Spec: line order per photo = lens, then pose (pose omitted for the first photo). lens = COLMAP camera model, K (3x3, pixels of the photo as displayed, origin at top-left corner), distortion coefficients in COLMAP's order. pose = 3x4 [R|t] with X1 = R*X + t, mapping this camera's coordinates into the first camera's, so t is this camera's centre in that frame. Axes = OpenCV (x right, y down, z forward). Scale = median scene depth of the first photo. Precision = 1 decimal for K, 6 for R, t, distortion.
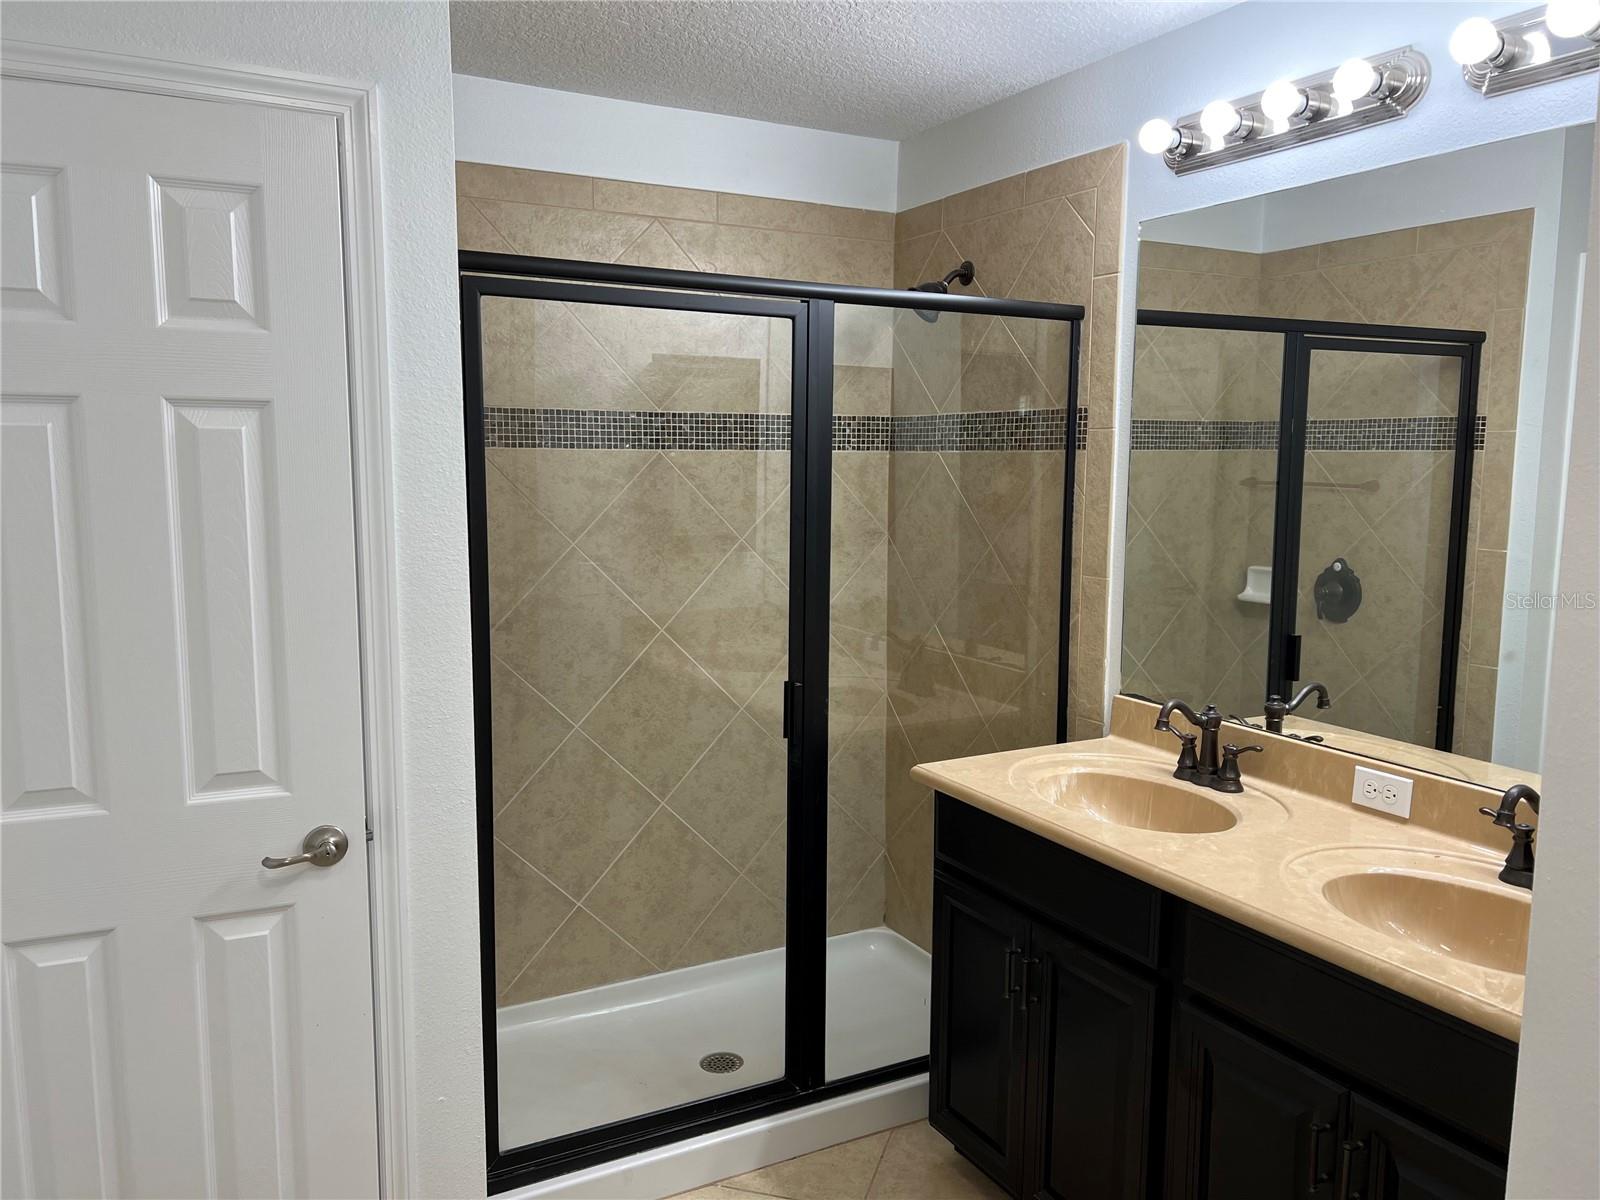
lens RADIAL K [[1186.7, 0, 726.0], [0, 1186.7, 602.4], [0, 0, 1]] dist [0.255595, -0.407128]
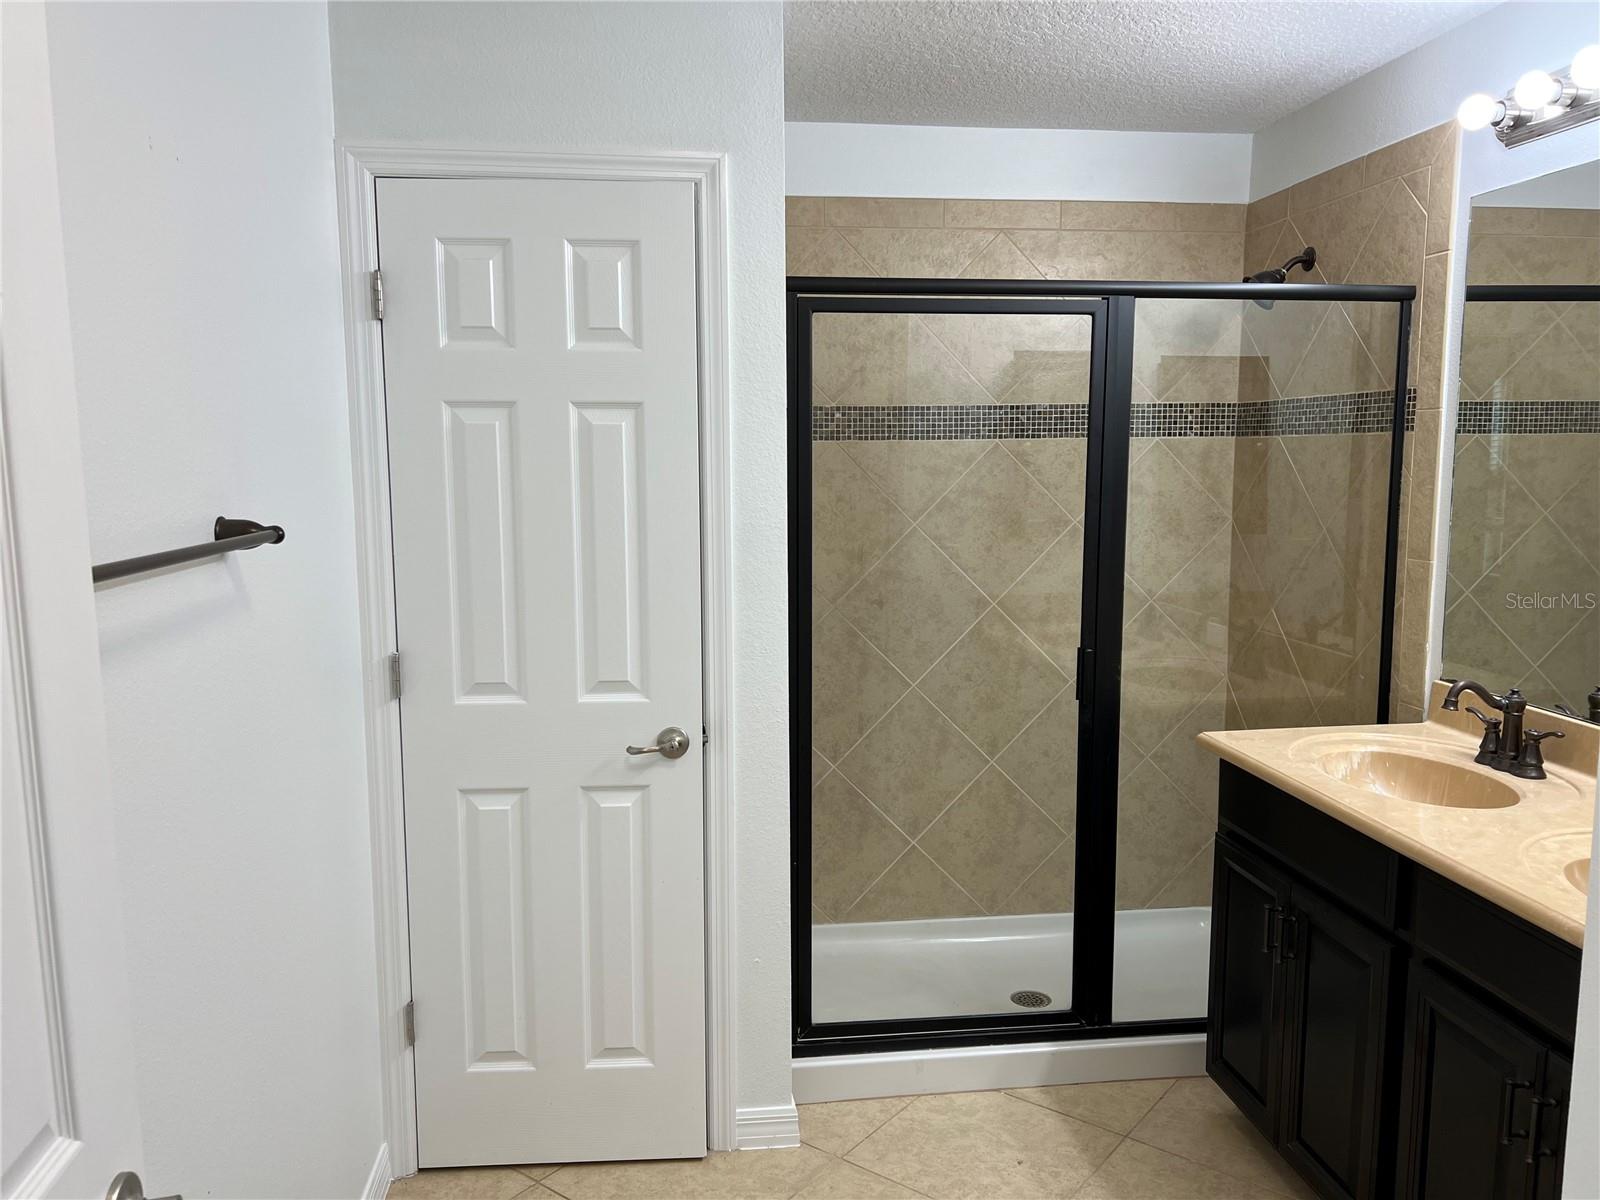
lens RADIAL K [[1211.9, 0, 793.5], [0, 1211.9, 595.3], [0, 0, 1]] dist [0.261470, -0.191335]
pose [[0.942028, 0.036127, -0.333585, 0.169843], [-0.039714, 0.999203, -0.003937, 0.031587], [0.333177, 0.016956, 0.942712, -0.143509]]
